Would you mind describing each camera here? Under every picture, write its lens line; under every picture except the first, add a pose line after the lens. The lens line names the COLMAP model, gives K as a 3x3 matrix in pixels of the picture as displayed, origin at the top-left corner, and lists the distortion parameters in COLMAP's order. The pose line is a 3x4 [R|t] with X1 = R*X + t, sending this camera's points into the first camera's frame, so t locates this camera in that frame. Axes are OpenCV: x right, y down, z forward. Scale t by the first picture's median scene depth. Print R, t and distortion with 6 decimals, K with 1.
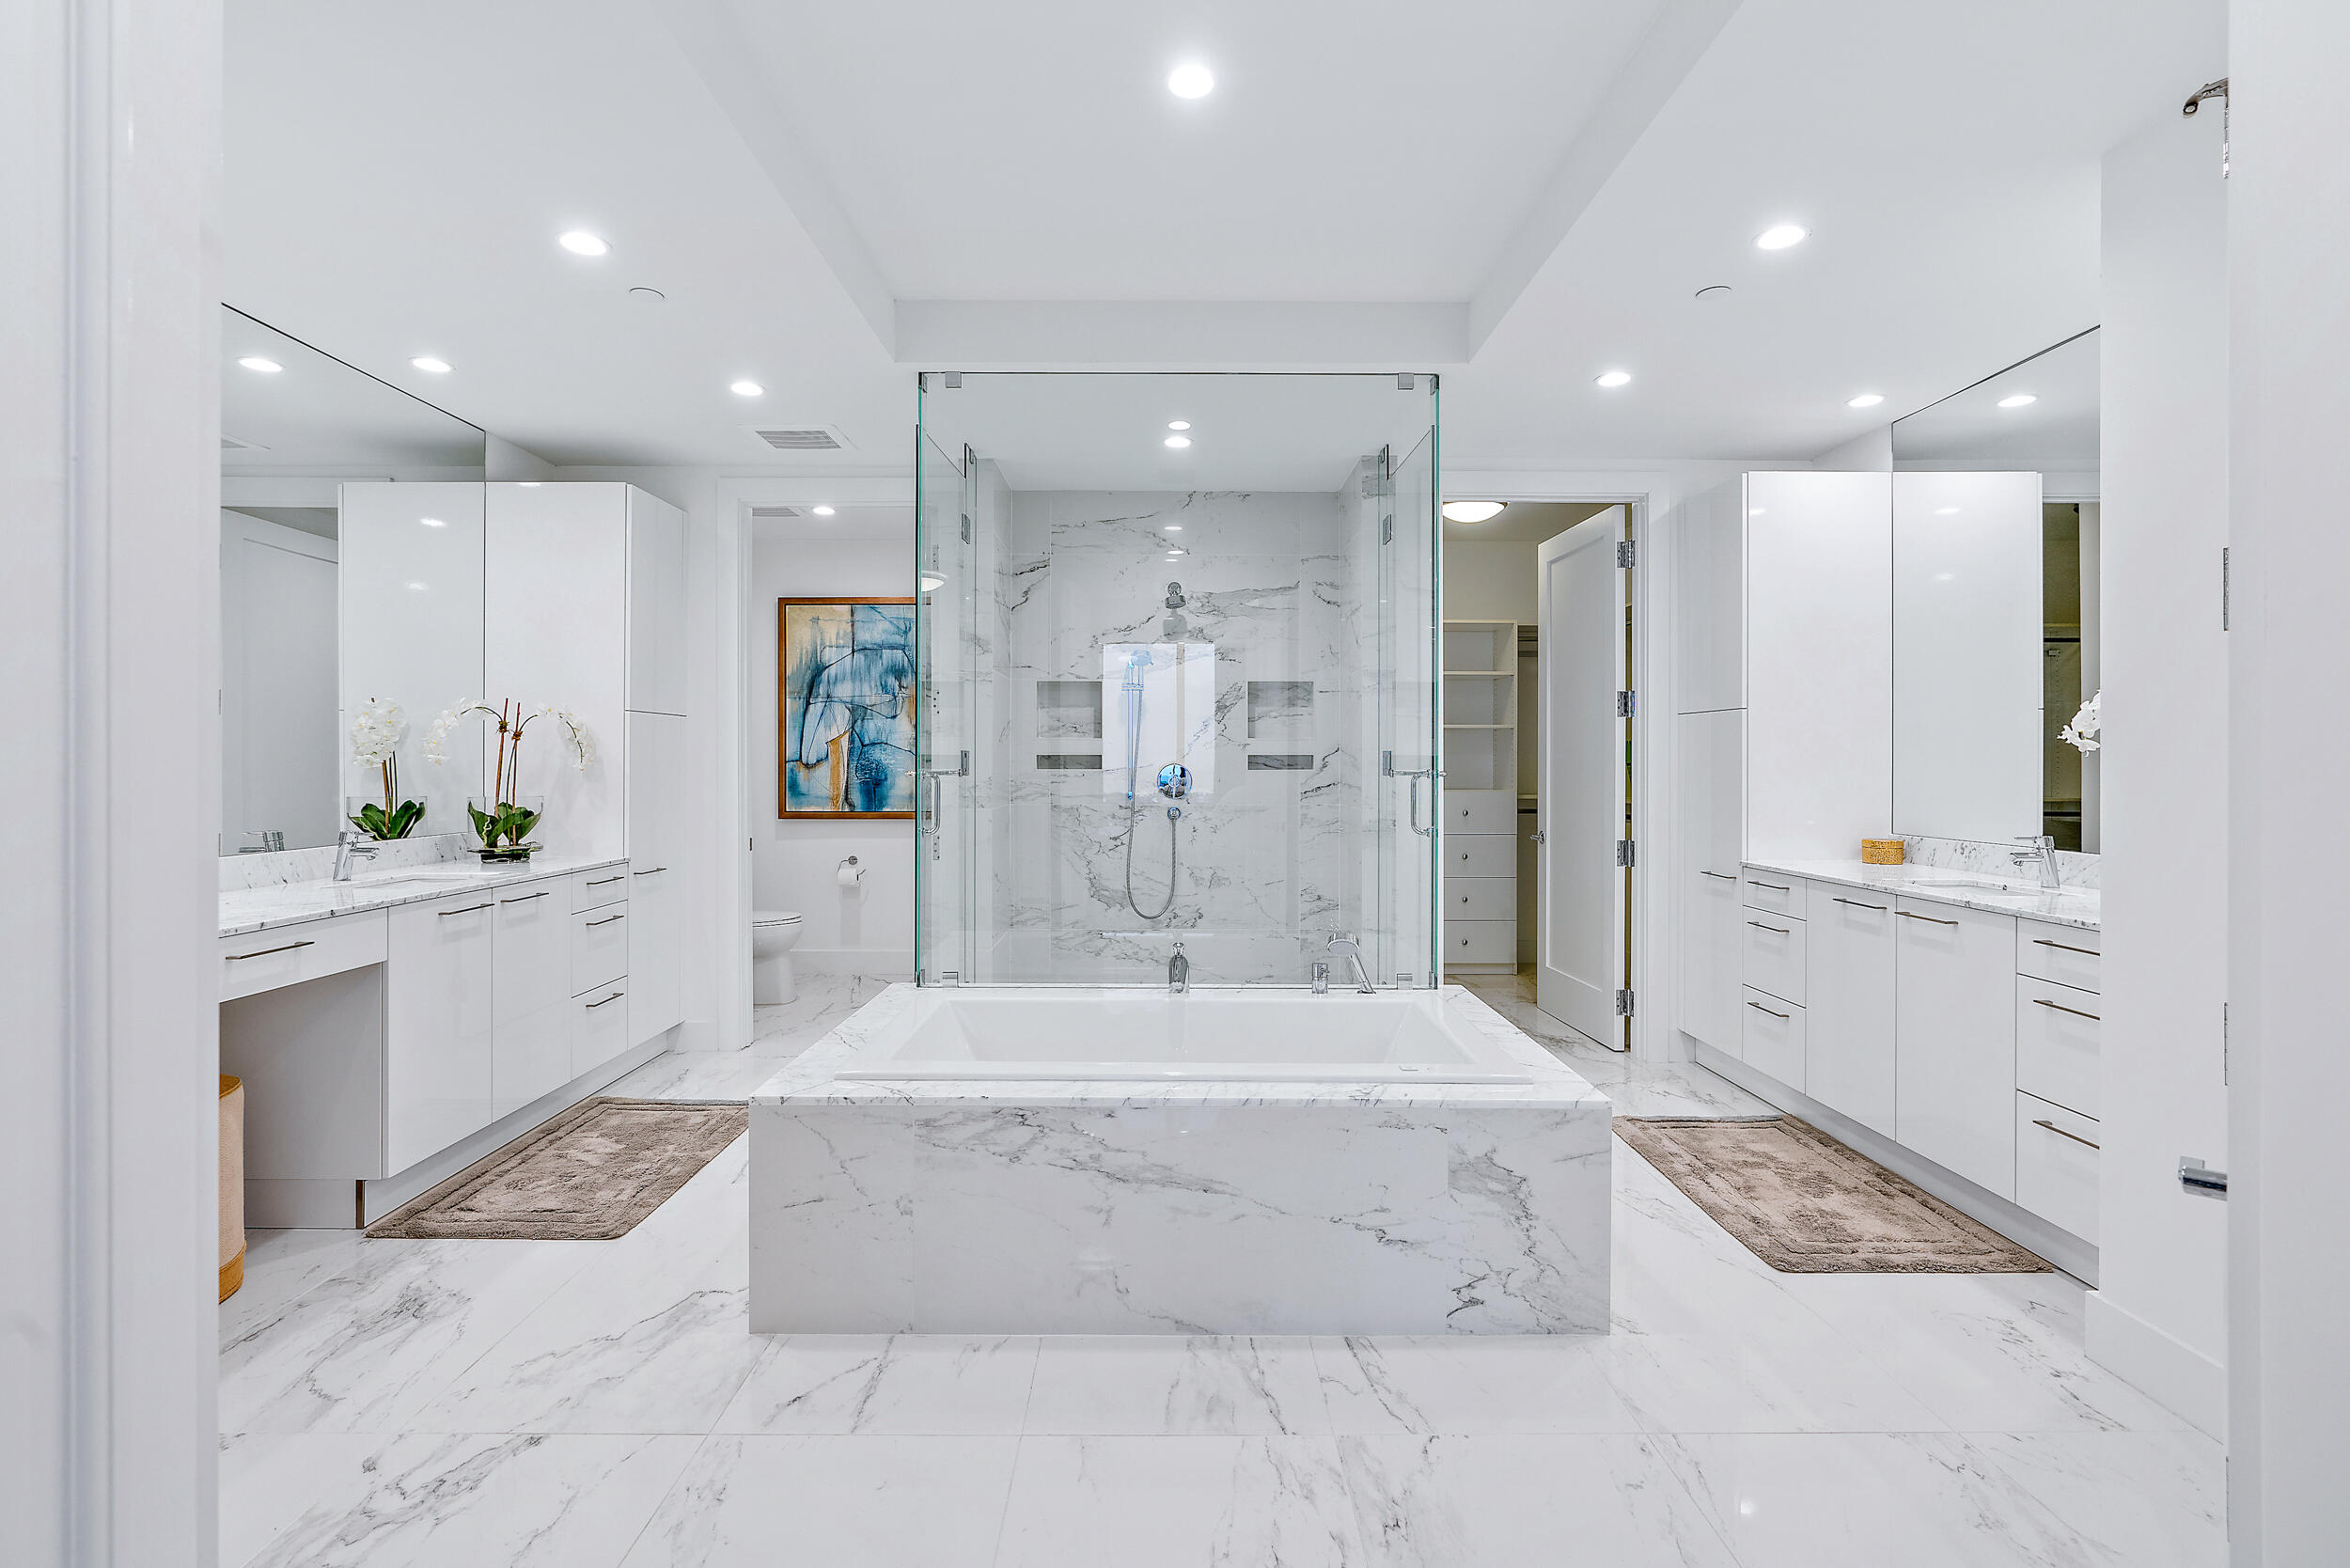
lens RADIAL K [[1067.1, 0, 1176.9], [0, 1067.1, 751.5], [0, 0, 1]] dist [-0.012170, 0.008156]
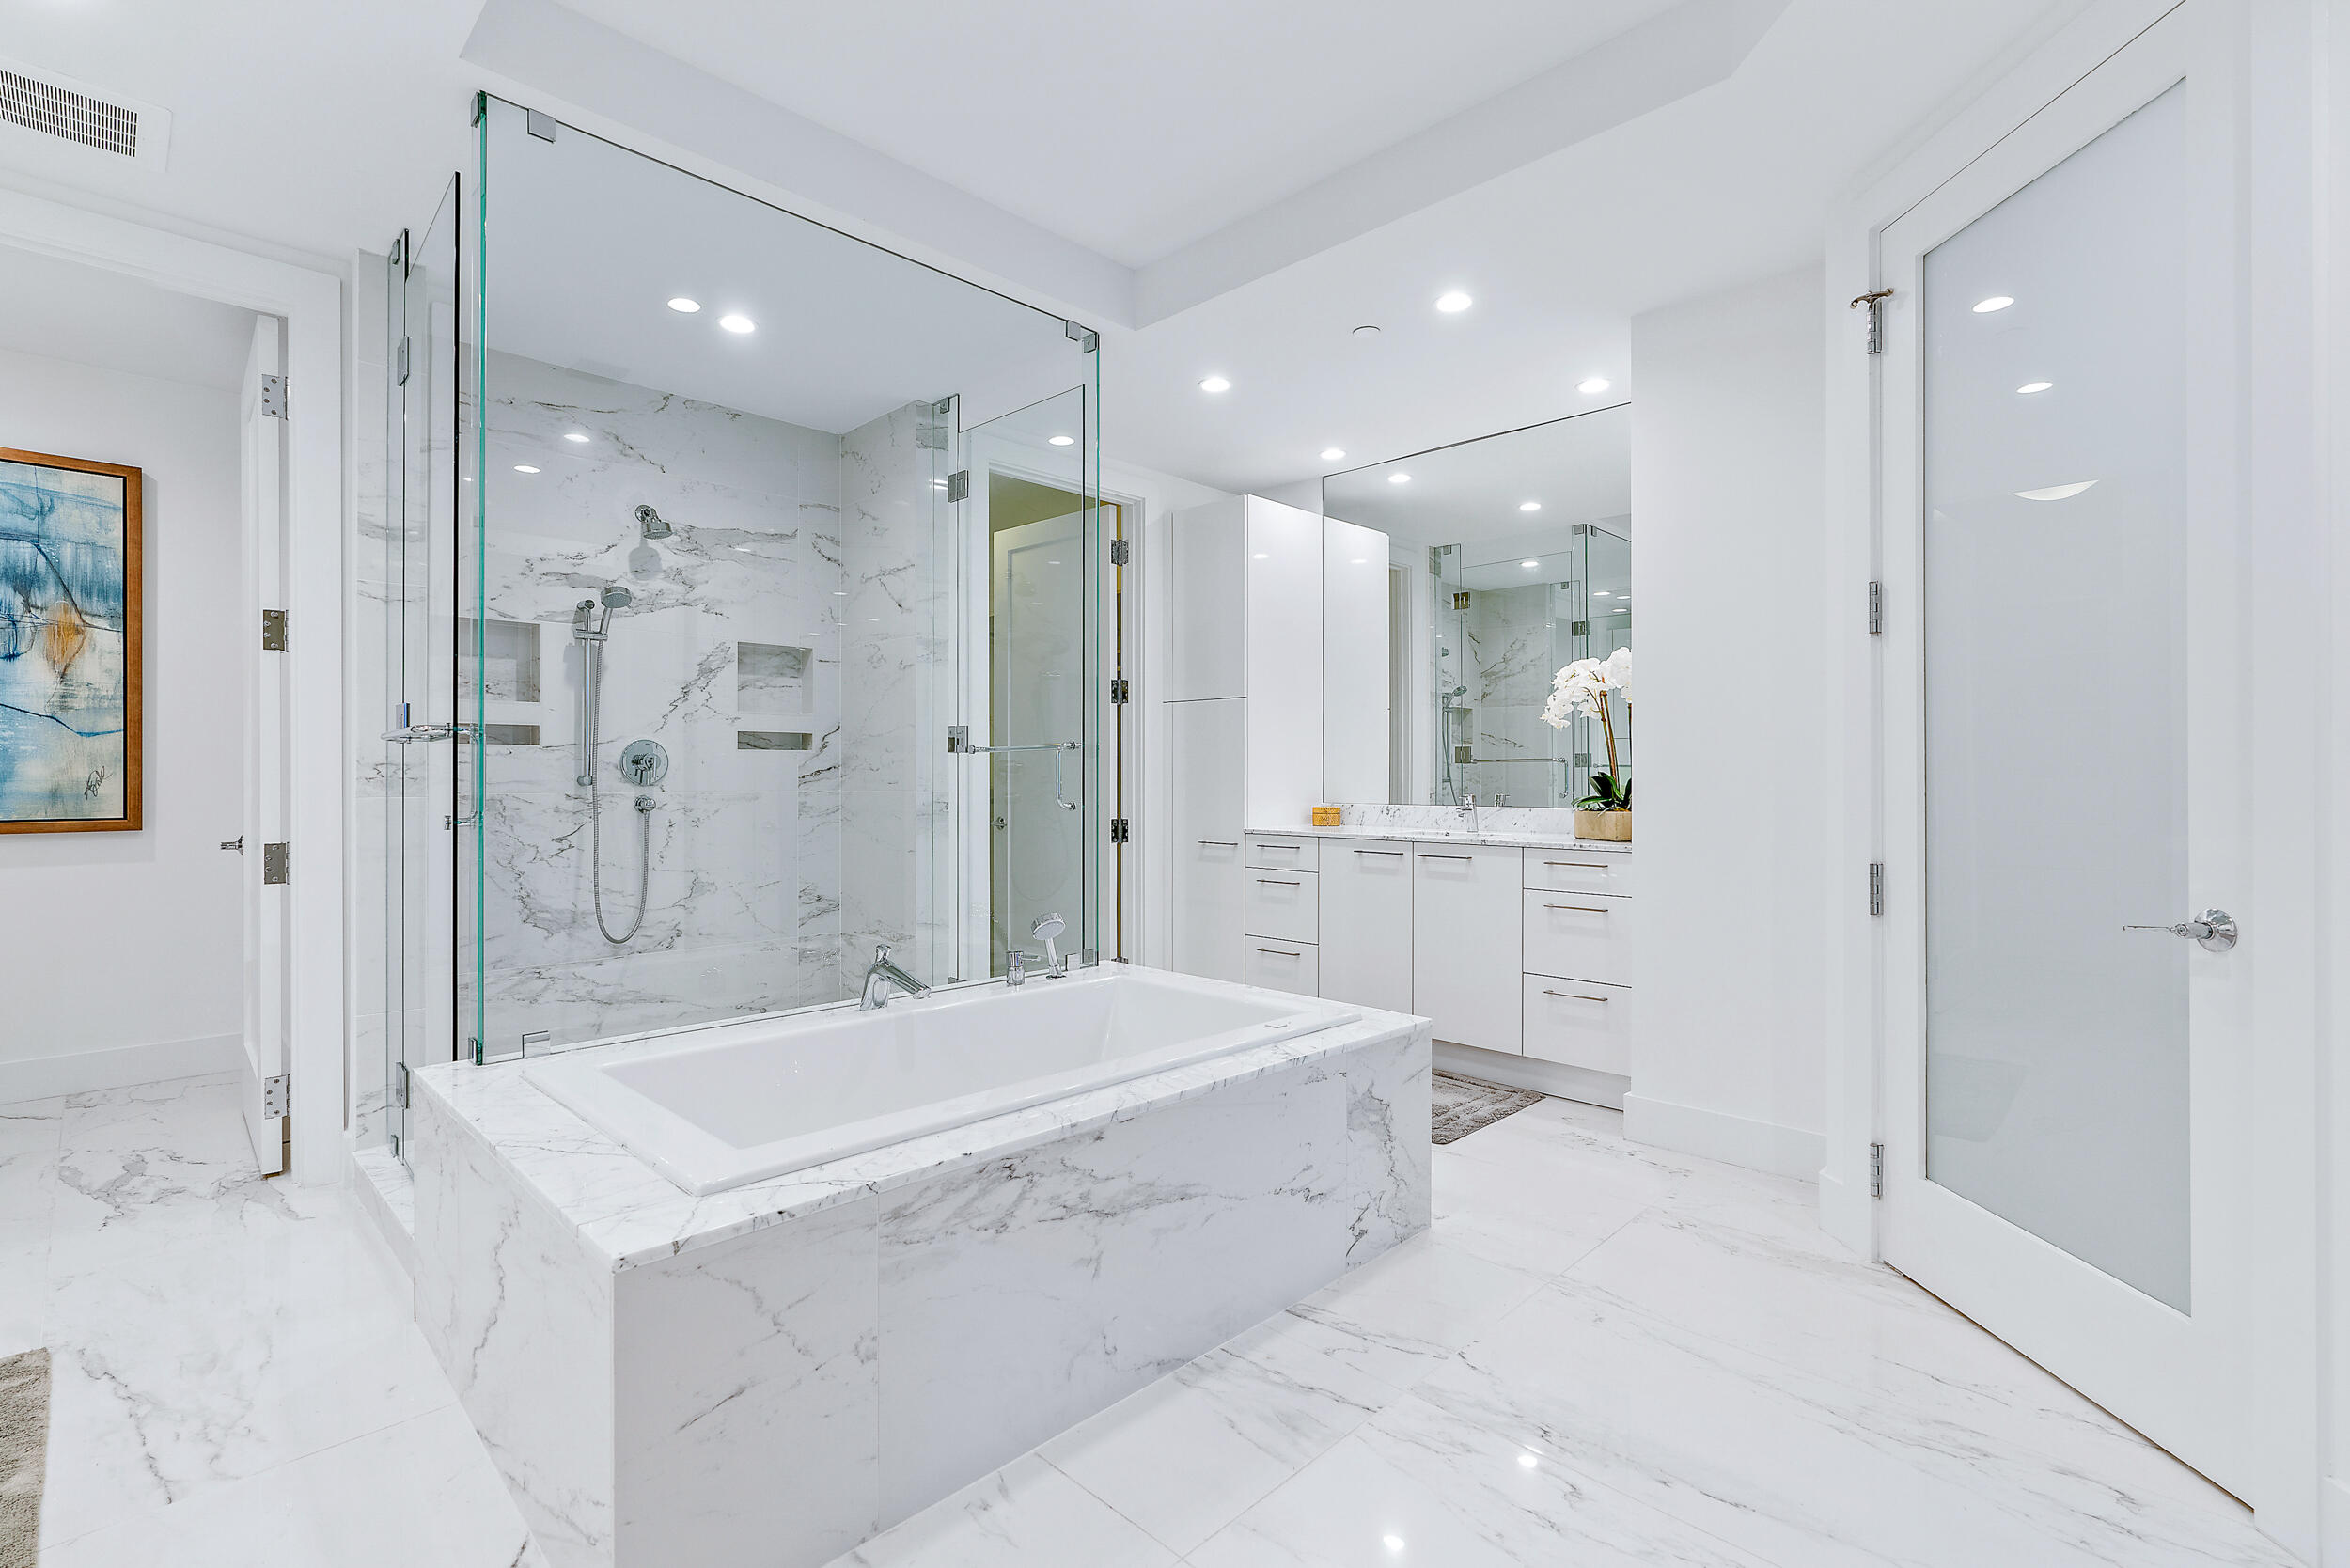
lens RADIAL K [[1065.1, 0, 1180.1], [0, 1065.1, 767.1], [0, 0, 1]] dist [-0.006345, 0.000082]
pose [[0.708444, 0.004318, 0.705753, -0.510373], [-0.005819, 0.999983, -0.000277, 0.054938], [-0.705743, -0.003910, 0.708458, 0.342353]]
